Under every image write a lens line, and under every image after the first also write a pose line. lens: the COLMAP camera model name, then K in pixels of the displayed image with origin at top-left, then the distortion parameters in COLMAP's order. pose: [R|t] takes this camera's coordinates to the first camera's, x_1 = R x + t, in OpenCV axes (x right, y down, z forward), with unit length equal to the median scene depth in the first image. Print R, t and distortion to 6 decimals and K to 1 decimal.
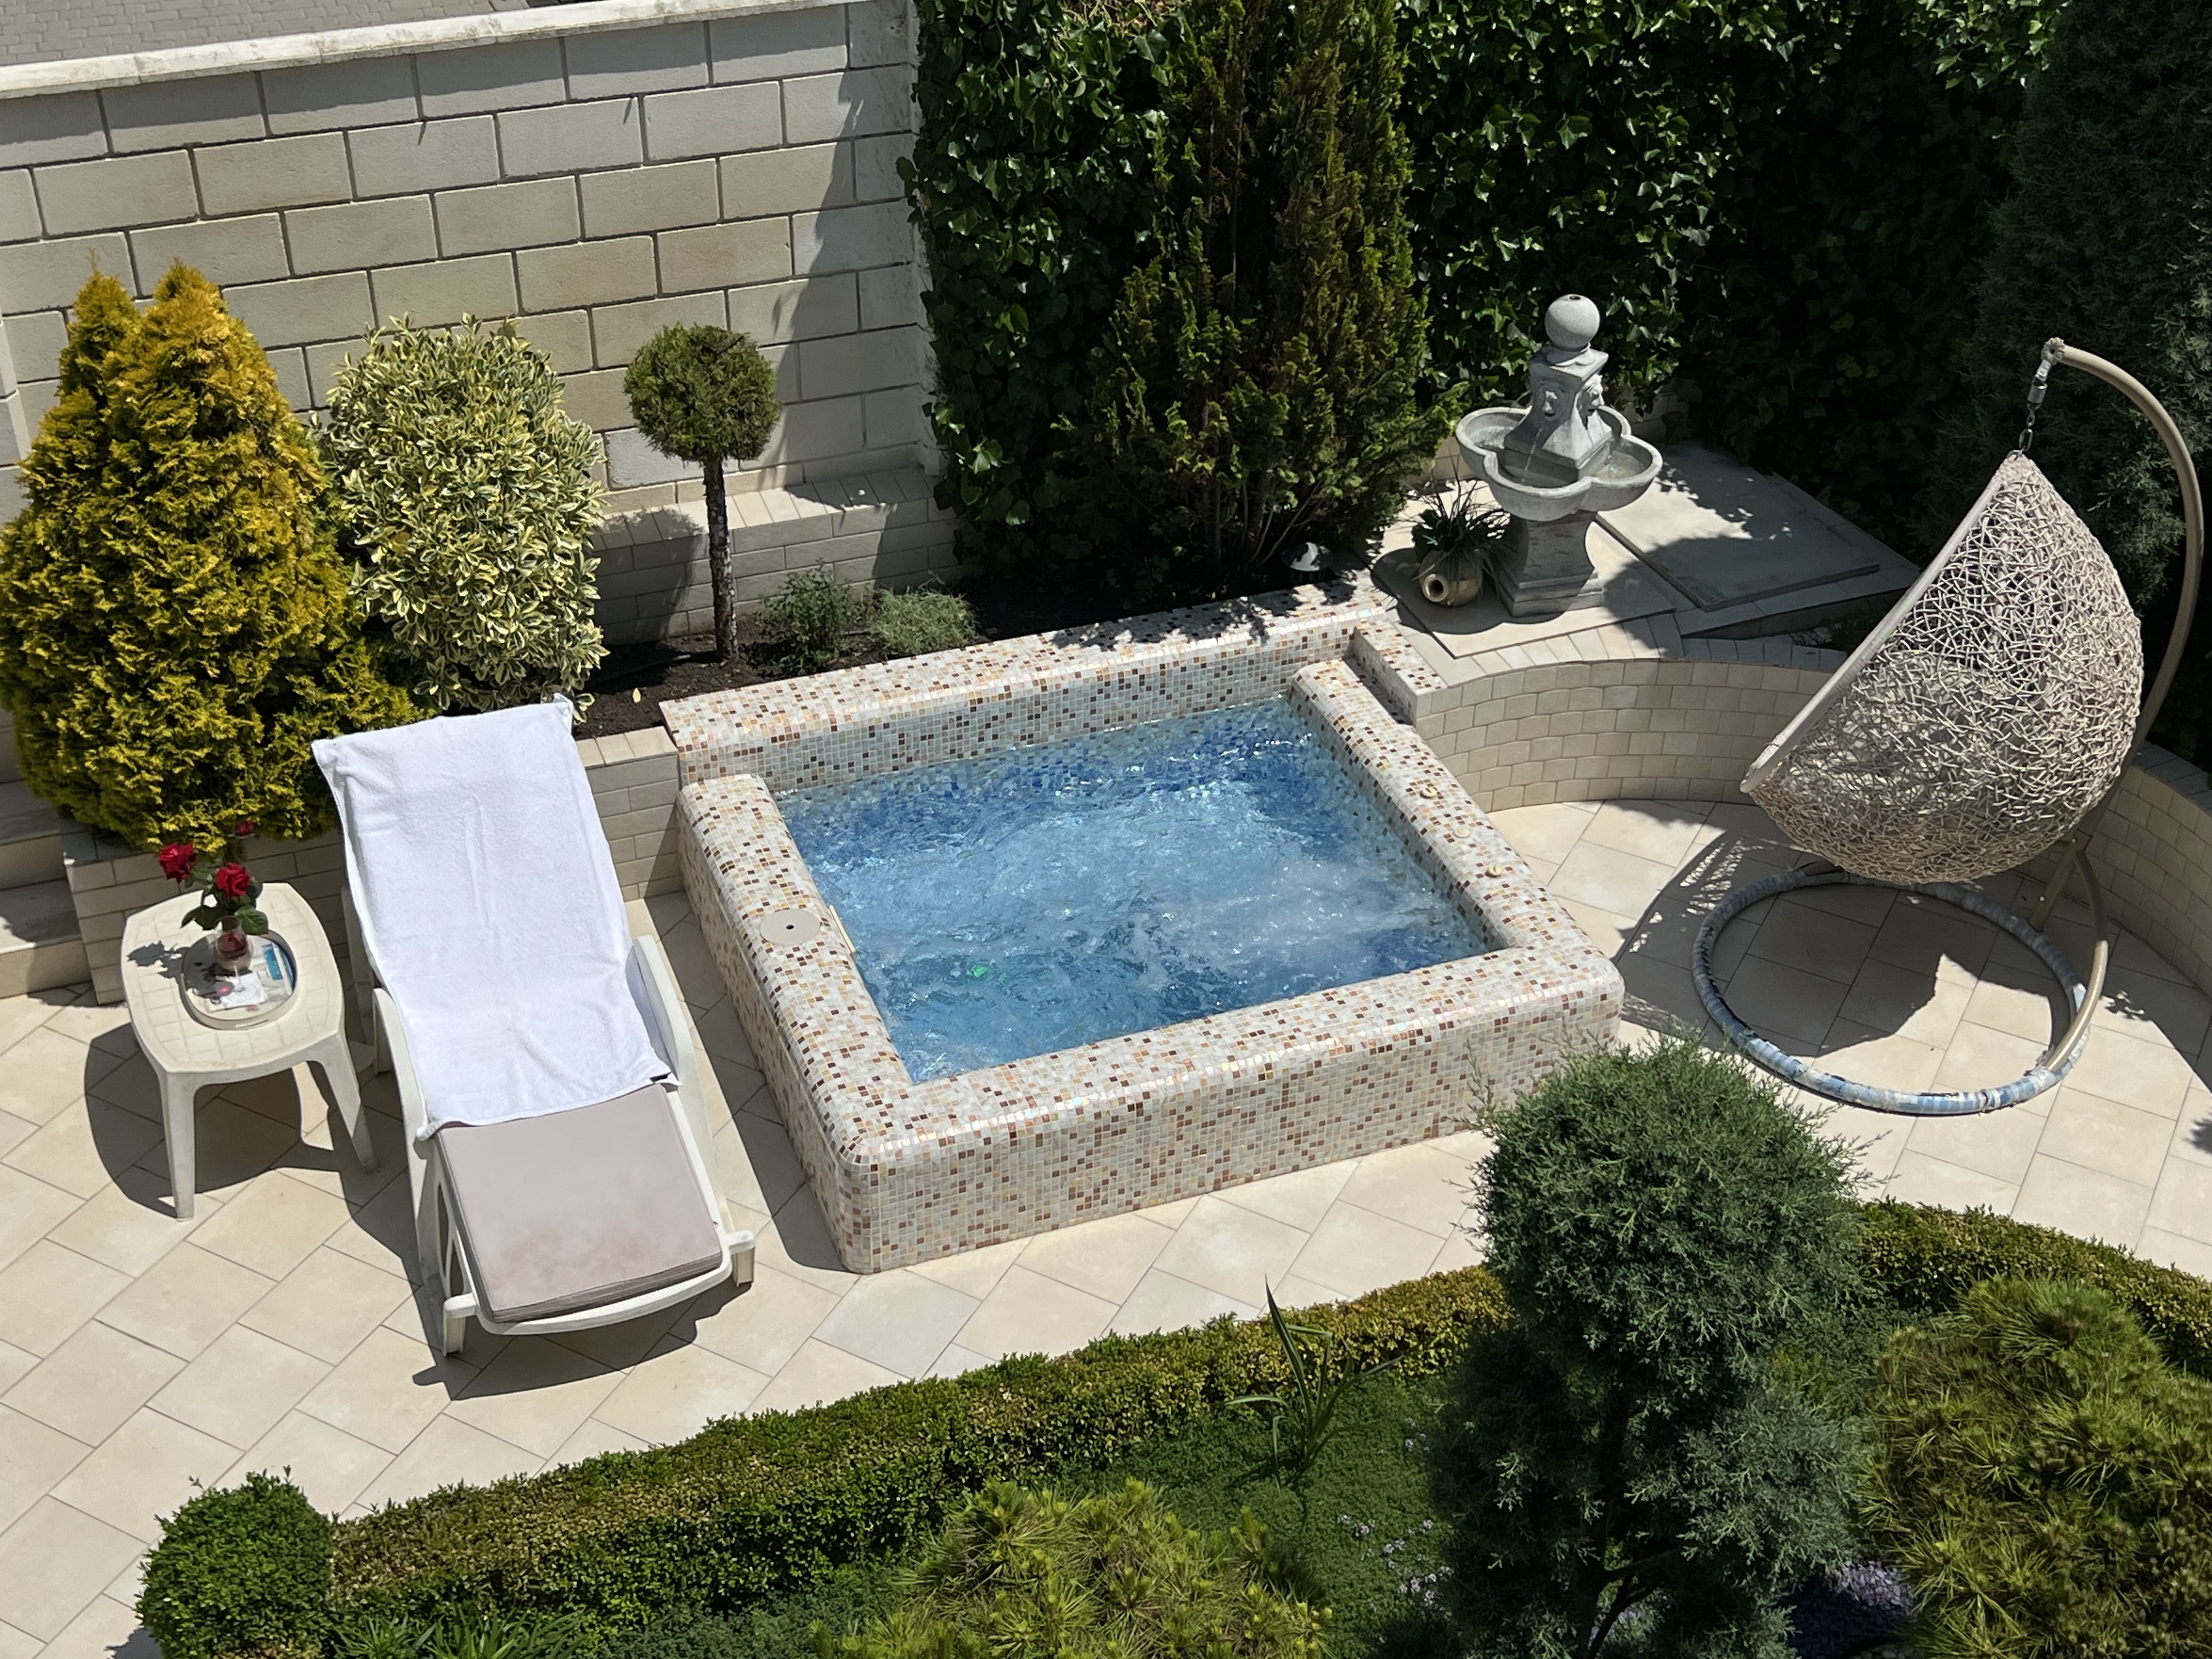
lens RADIAL K [[2741.3, 0, 1123.3], [0, 2741.3, 843.3], [0, 0, 1]] dist [0.070521, 0.000000]
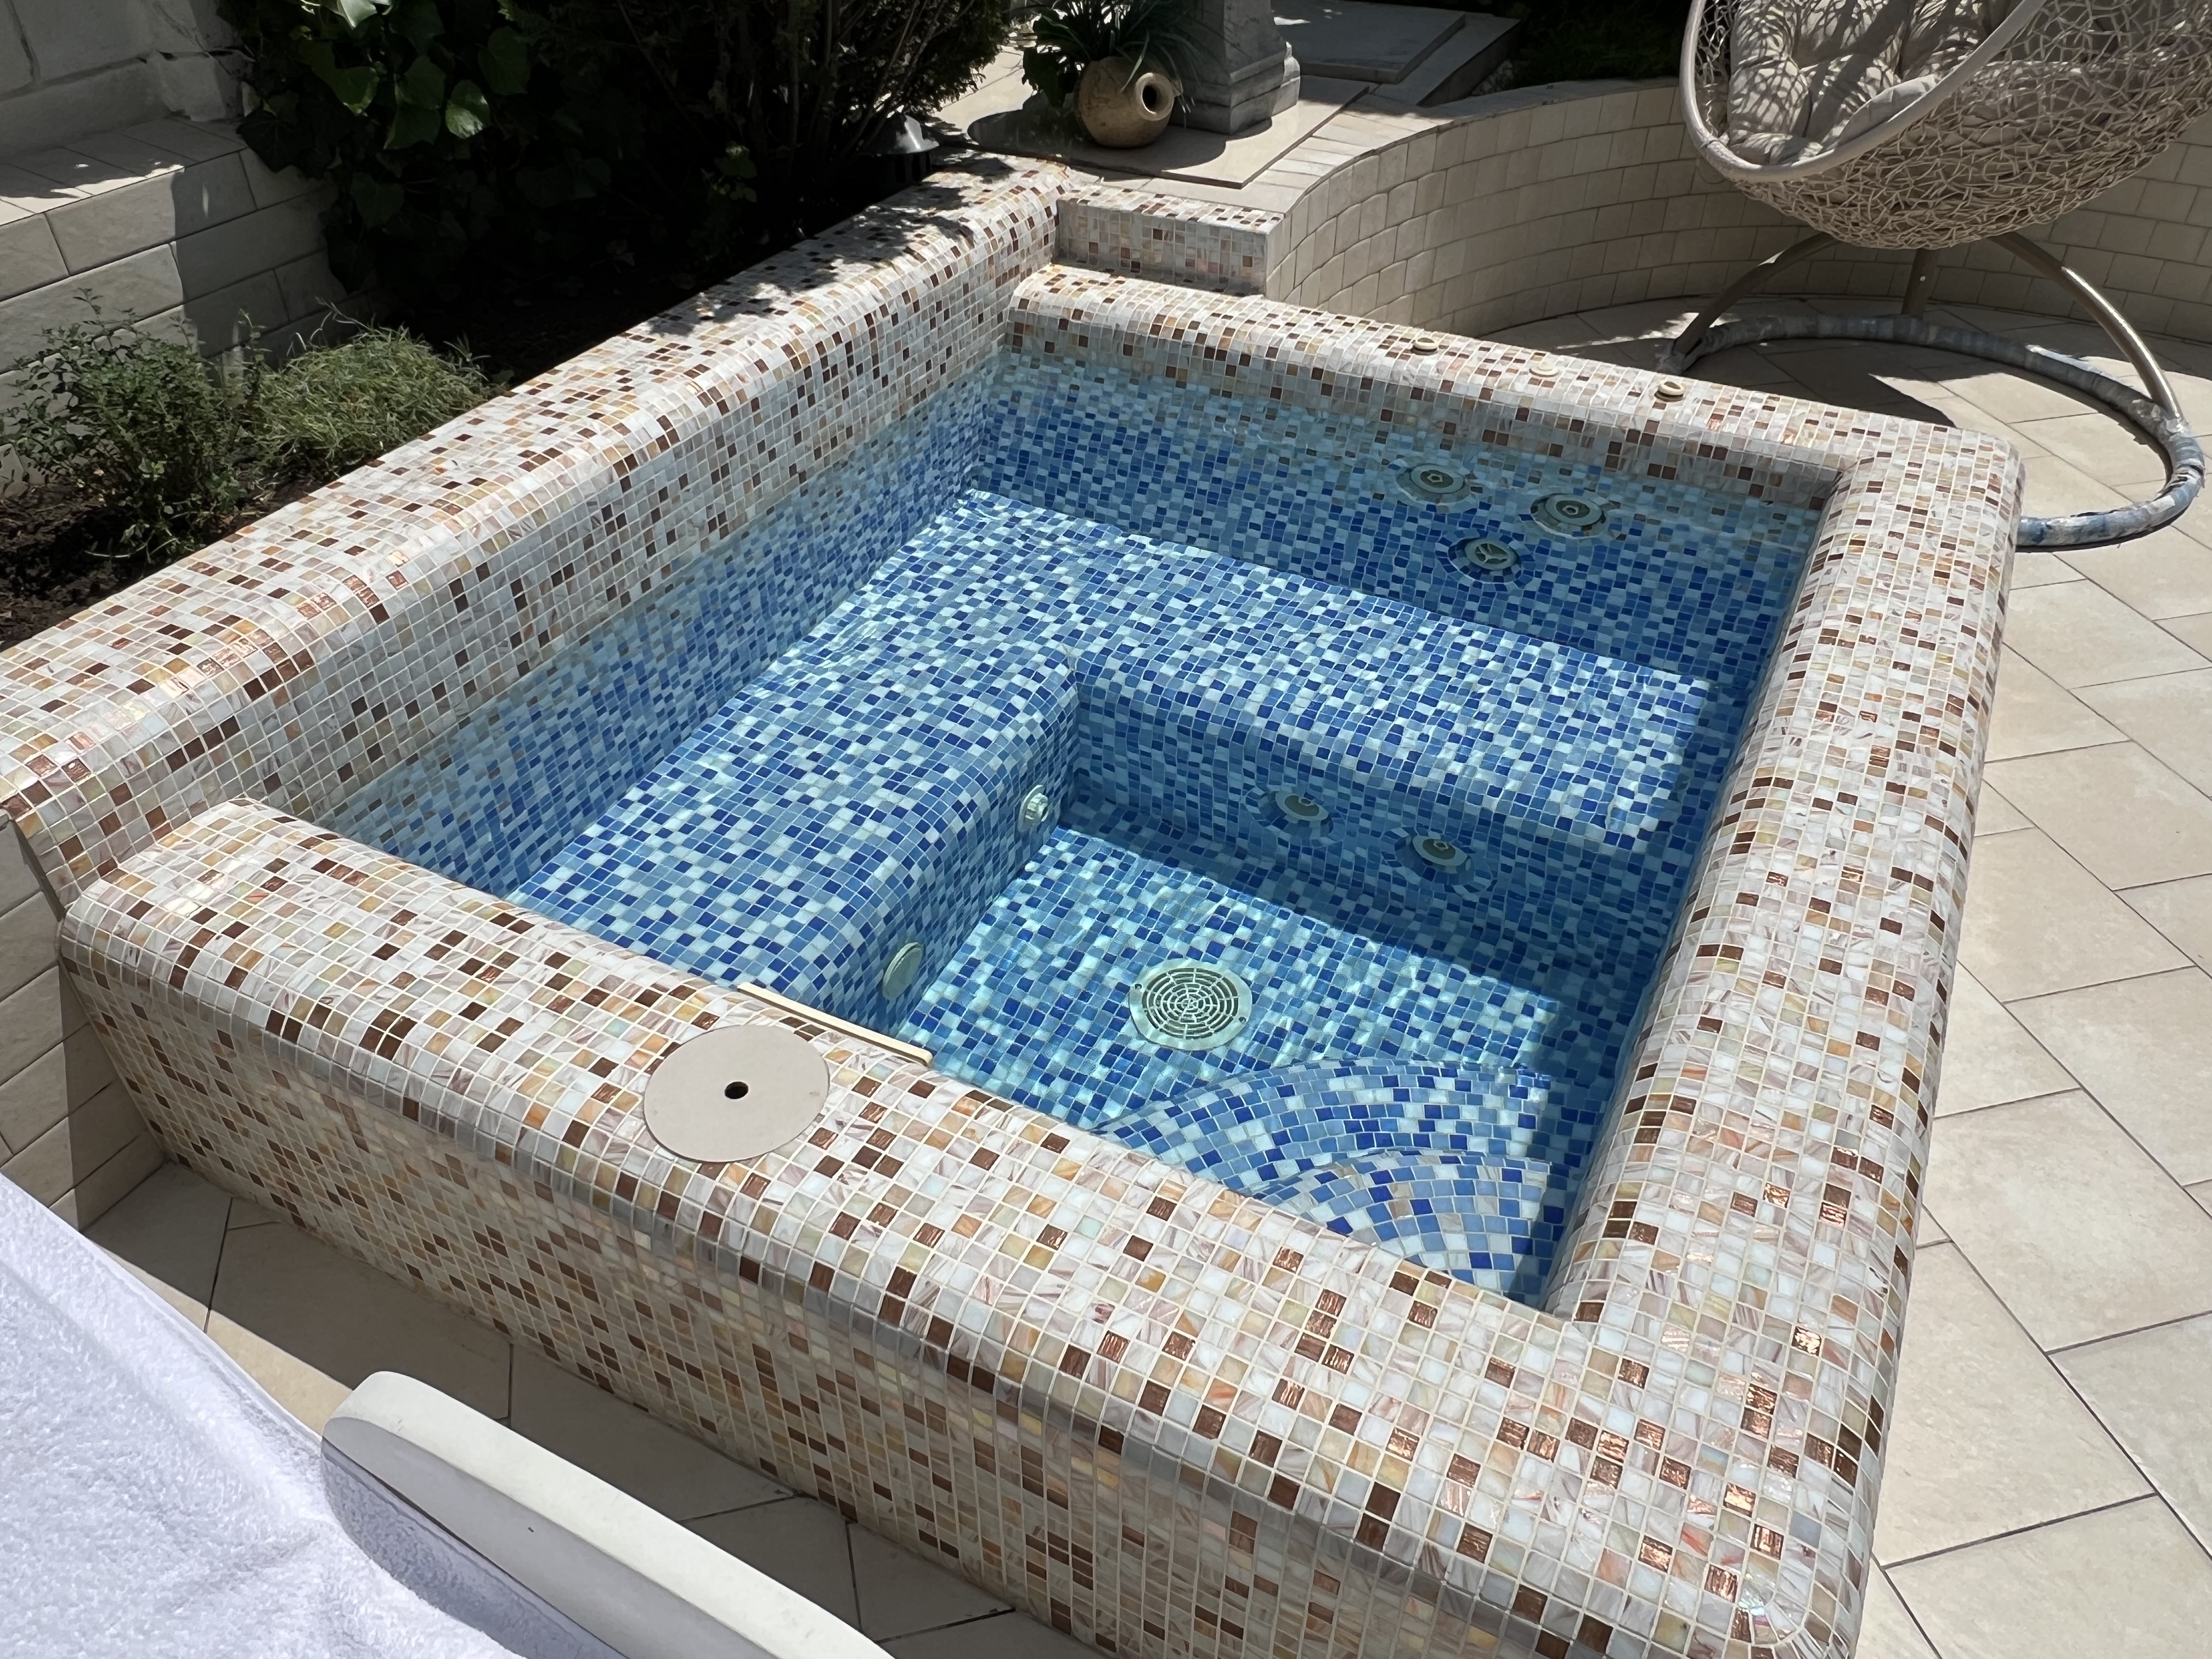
lens RADIAL K [[1612.5, 0, 1095.1], [0, 1612.5, 818.2], [0, 0, 1]] dist [0.005859, -0.009890]
pose [[0.745534, -0.423278, 0.514796, -0.160022], [0.393418, 0.902992, 0.172708, -0.014221], [-0.537960, 0.073770, 0.839736, 0.740639]]
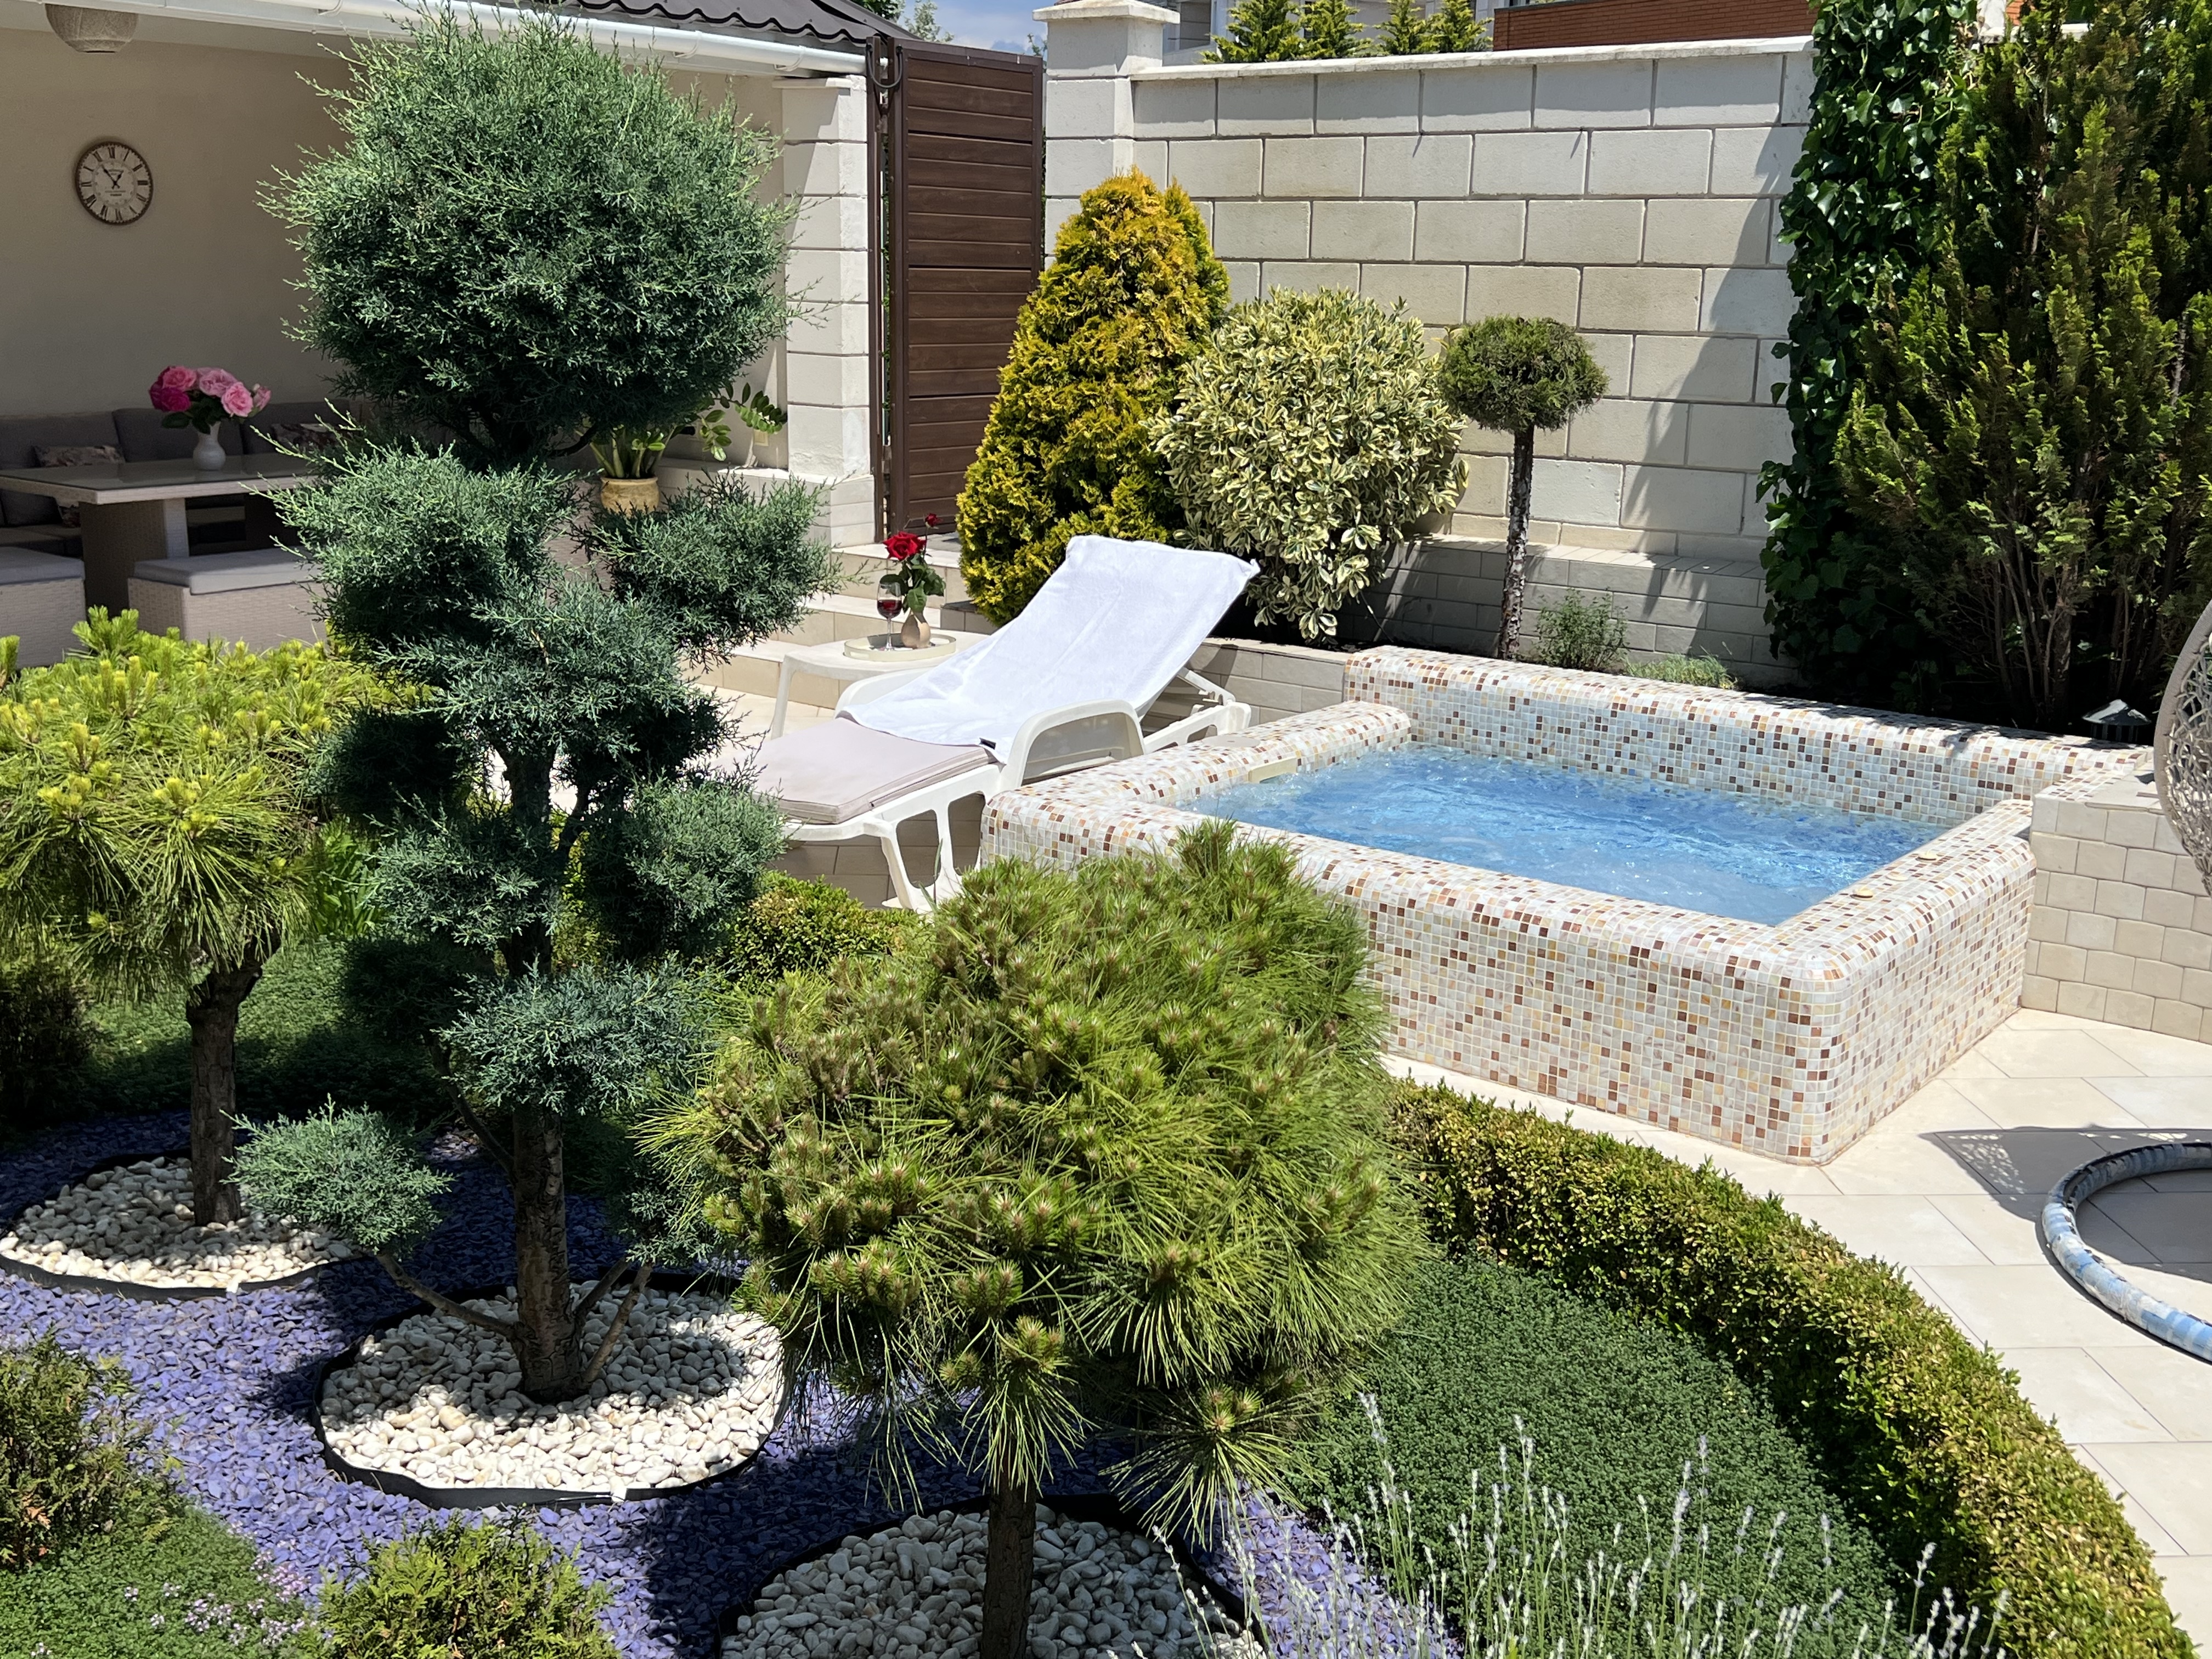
lens RADIAL K [[2302.7, 0, 1091.2], [0, 2302.7, 819.3], [0, 0, 1]] dist [0.026441, 0.000000]
pose [[0.516178, 0.196053, -0.833741, 0.522819], [-0.505829, 0.855327, -0.112035, 0.162397], [0.691156, 0.479561, 0.540670, 0.469691]]
